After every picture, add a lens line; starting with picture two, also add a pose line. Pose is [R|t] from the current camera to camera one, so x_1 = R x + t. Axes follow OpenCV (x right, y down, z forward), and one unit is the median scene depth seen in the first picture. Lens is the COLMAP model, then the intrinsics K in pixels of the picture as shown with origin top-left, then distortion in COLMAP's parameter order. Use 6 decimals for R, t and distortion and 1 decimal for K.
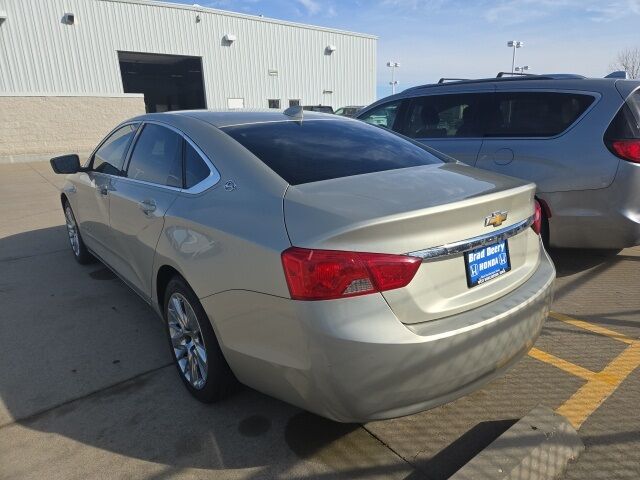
lens RADIAL K [[431.3, 0, 322.9], [0, 431.3, 237.7], [0, 0, 1]] dist [0.009463, -0.024860]
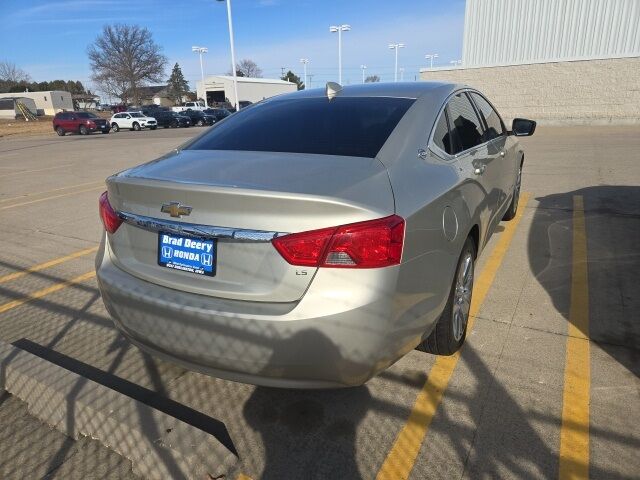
lens RADIAL K [[431.3, 0, 323.3], [0, 431.3, 238.4], [0, 0, 1]] dist [0.009463, -0.024860]
pose [[0.369385, 0.286233, -0.884096, 1.247429], [-0.213144, 0.952114, 0.219200, -0.236496], [0.904502, 0.107470, 0.412705, 0.803627]]
